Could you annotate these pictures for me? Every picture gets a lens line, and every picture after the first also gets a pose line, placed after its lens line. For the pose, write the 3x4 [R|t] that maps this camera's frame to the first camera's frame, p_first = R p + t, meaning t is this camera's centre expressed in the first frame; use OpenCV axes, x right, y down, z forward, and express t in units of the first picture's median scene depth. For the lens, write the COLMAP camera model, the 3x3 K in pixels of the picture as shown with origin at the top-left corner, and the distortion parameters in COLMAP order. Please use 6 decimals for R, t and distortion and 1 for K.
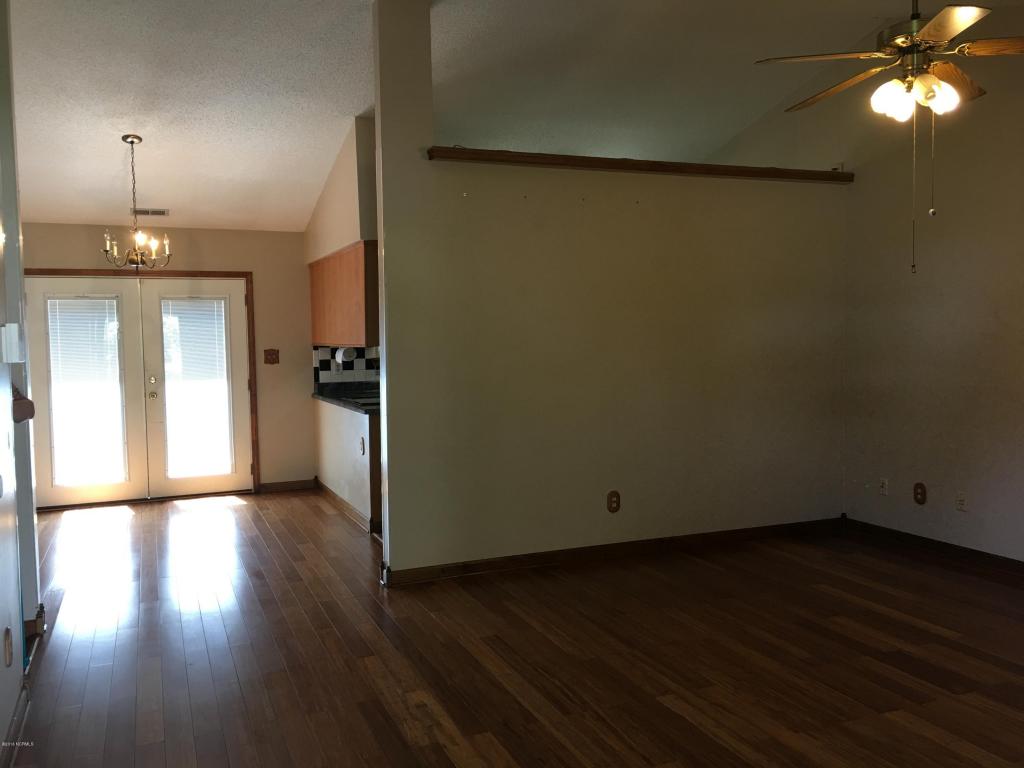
lens RADIAL K [[867.0, 0, 512.1], [0, 867.0, 383.5], [0, 0, 1]] dist [0.043117, -0.030798]
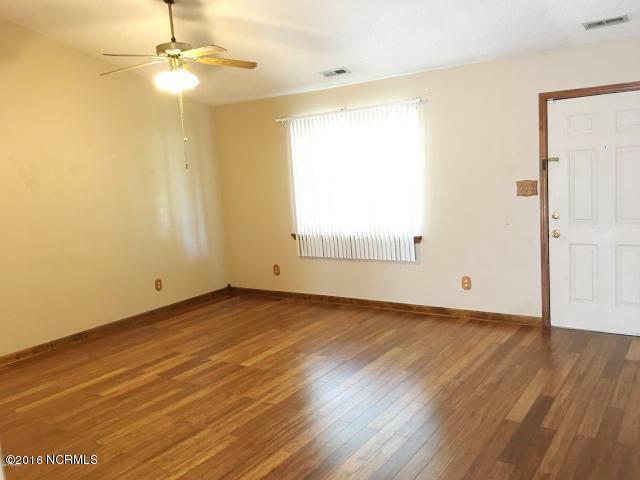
lens RADIAL K [[541.9, 0, 321.1], [0, 541.9, 240.4], [0, 0, 1]] dist [0.043117, -0.030798]
pose [[-0.538128, -0.050816, 0.841330, -0.925440], [0.128494, 0.981567, 0.141473, -0.112838], [-0.833011, 0.184236, -0.521679, 1.735194]]
